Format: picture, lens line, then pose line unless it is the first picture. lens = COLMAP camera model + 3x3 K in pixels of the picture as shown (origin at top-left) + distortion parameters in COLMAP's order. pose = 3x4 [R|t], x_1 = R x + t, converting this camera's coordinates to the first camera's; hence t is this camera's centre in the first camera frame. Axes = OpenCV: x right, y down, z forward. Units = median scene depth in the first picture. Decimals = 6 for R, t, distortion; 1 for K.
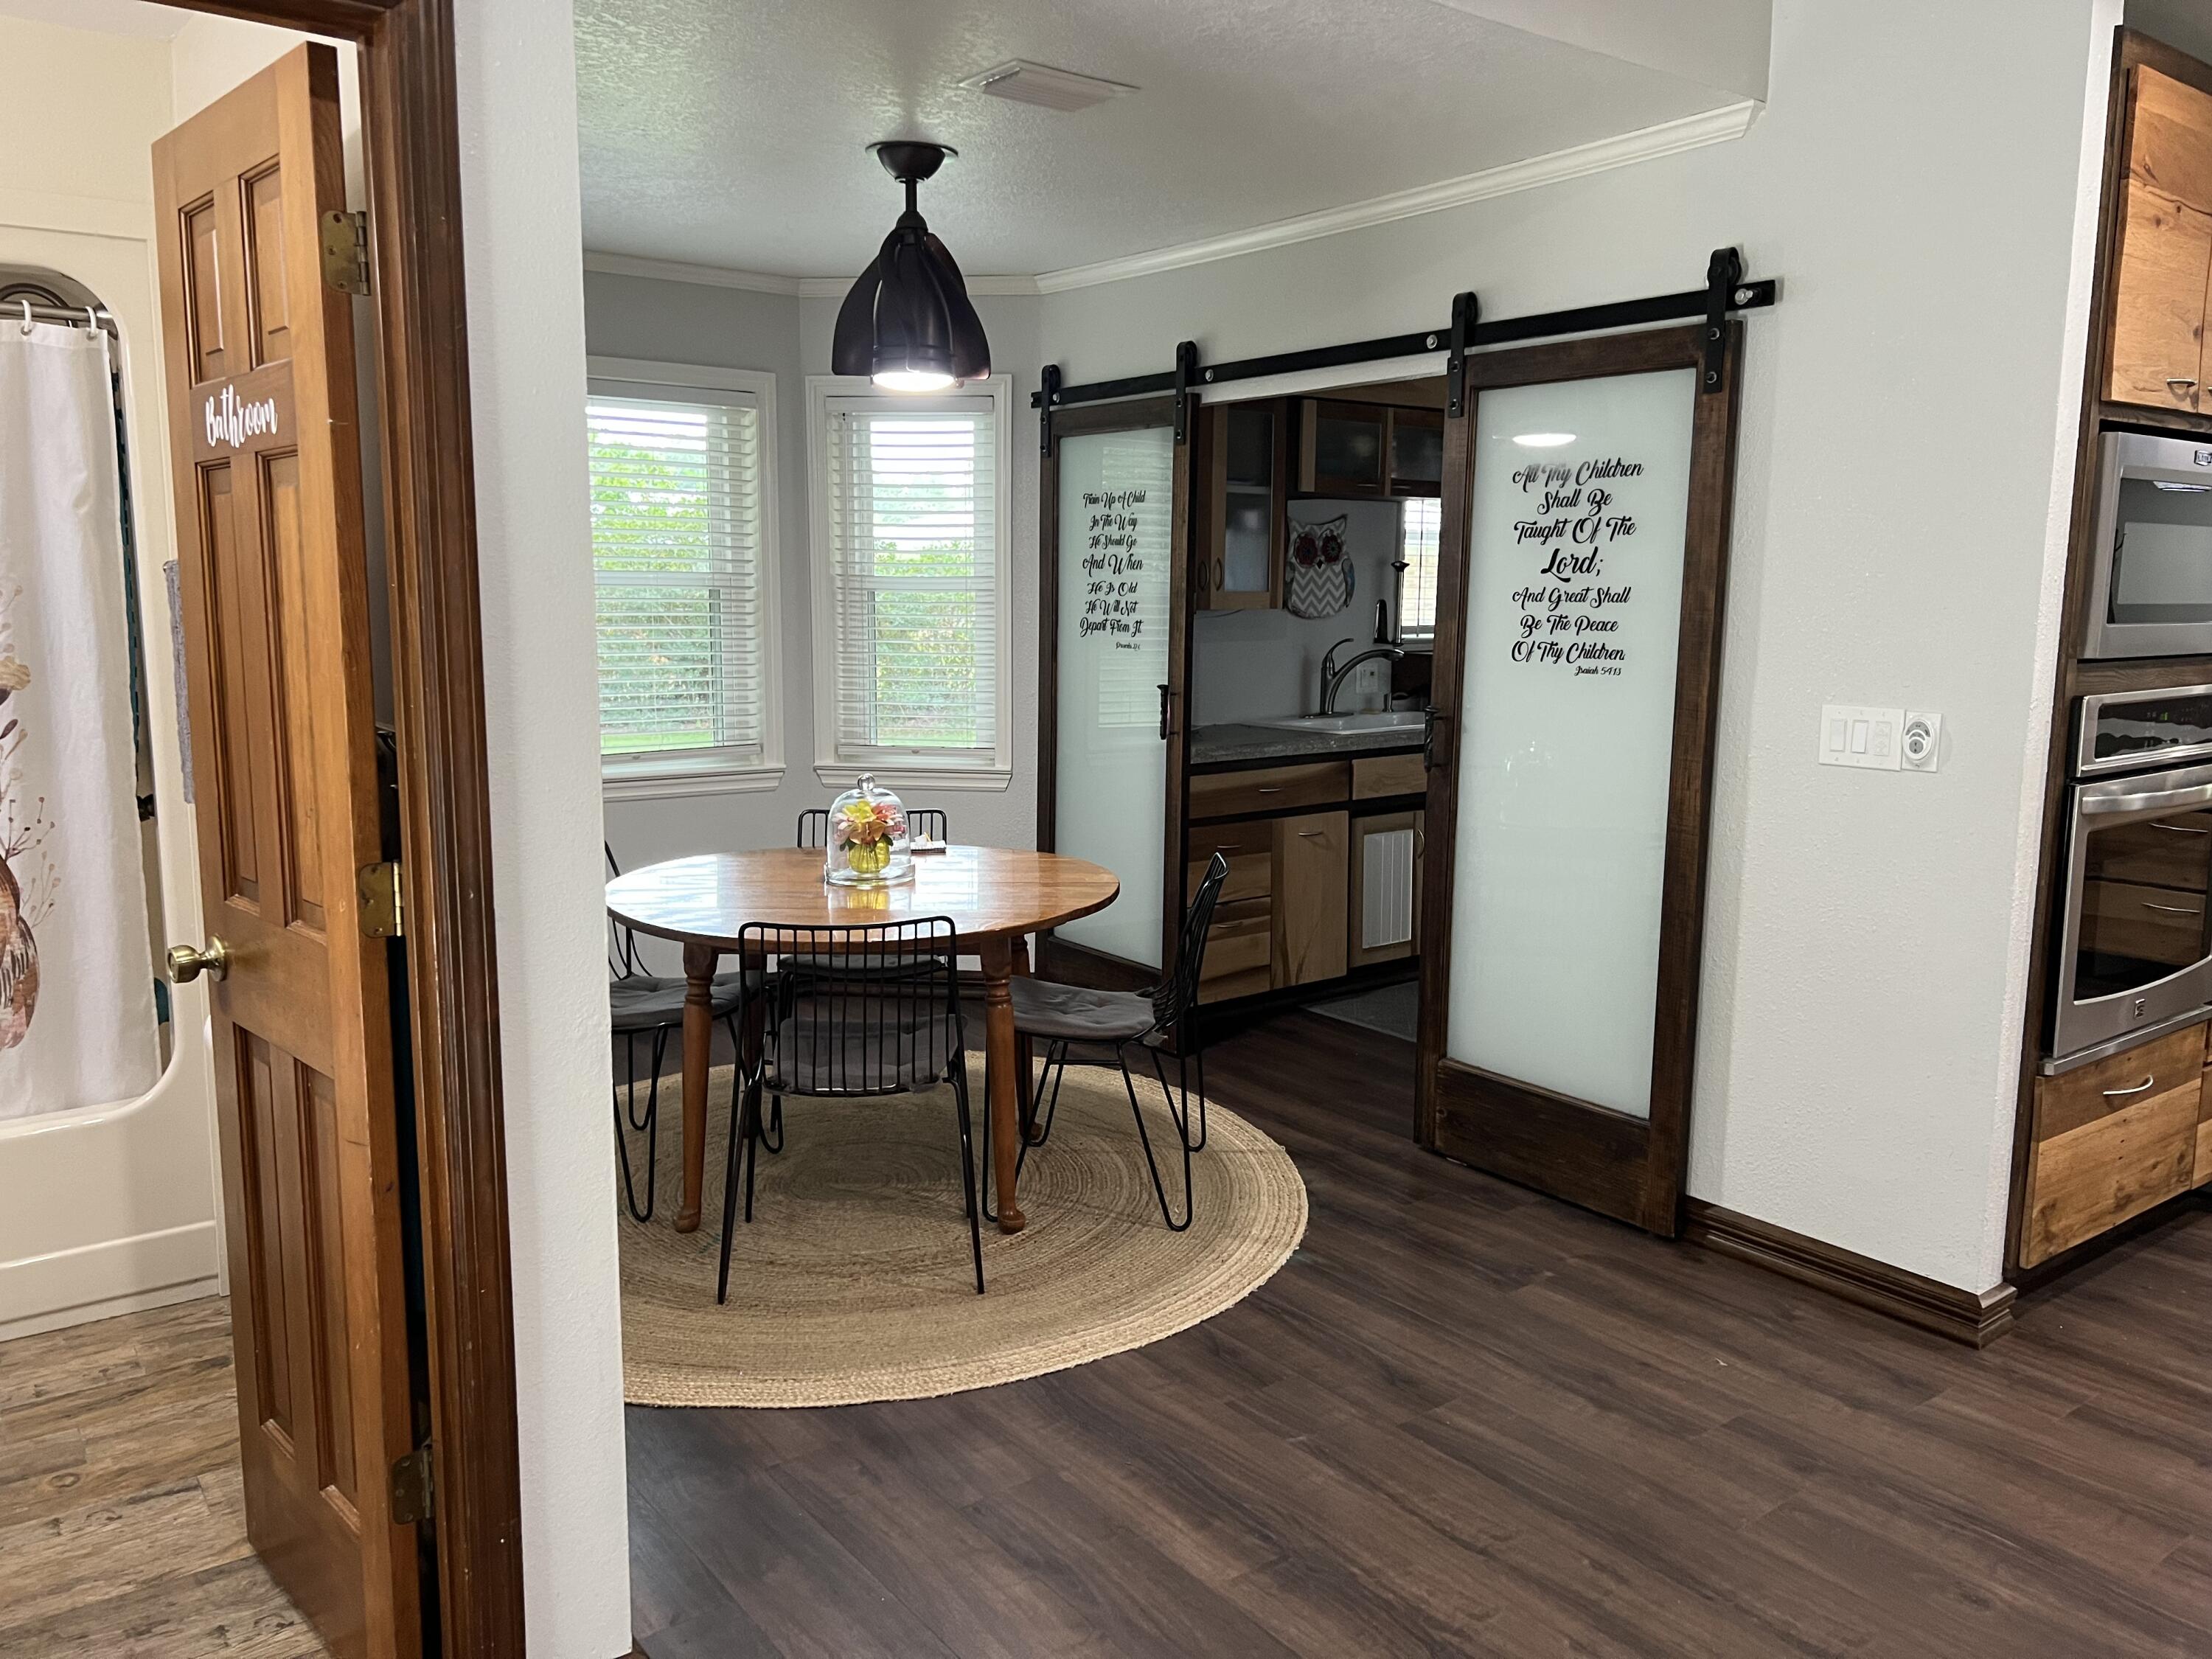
lens RADIAL K [[1655.3, 0, 1106.0], [0, 1655.3, 829.5], [0, 0, 1]] dist [0.082756, -0.131437]
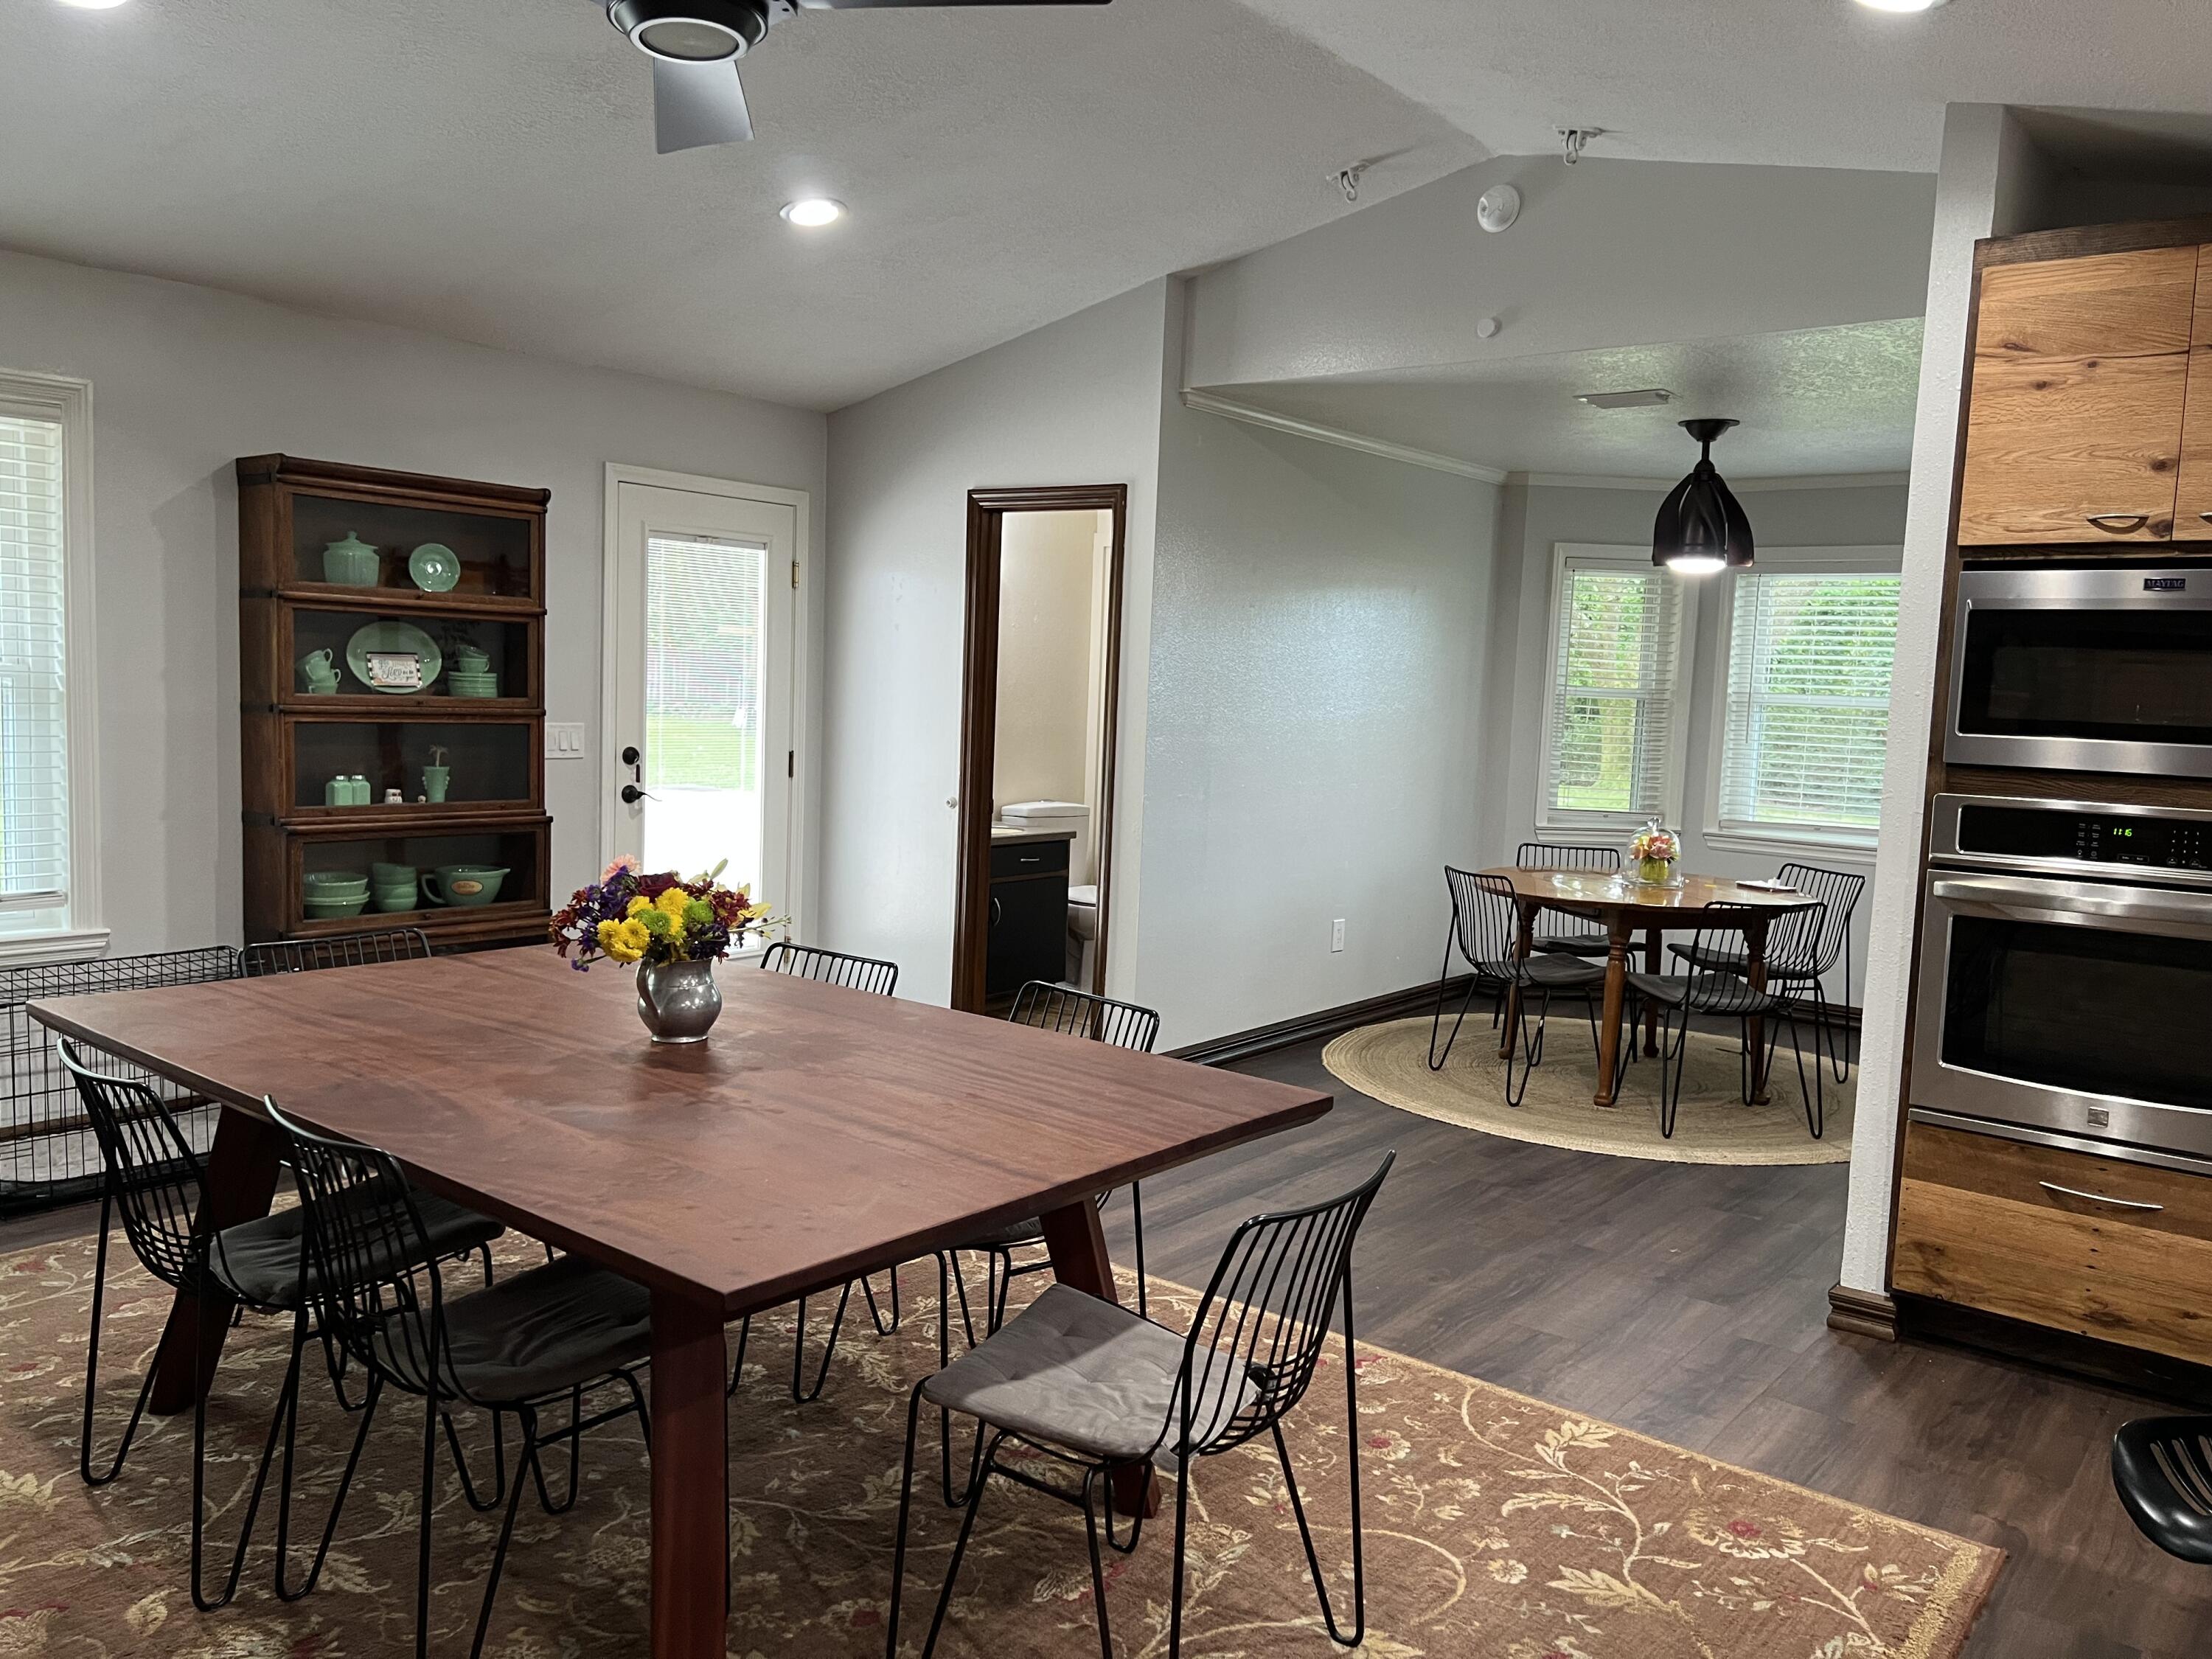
lens RADIAL K [[1655.3, 0, 1106.0], [0, 1655.3, 829.5], [0, 0, 1]] dist [0.082756, -0.131437]
pose [[0.241413, 0.092341, -0.966019, 1.389065], [-0.179820, 0.982480, 0.048976, -0.005757], [0.953617, 0.161886, 0.253788, 0.130806]]
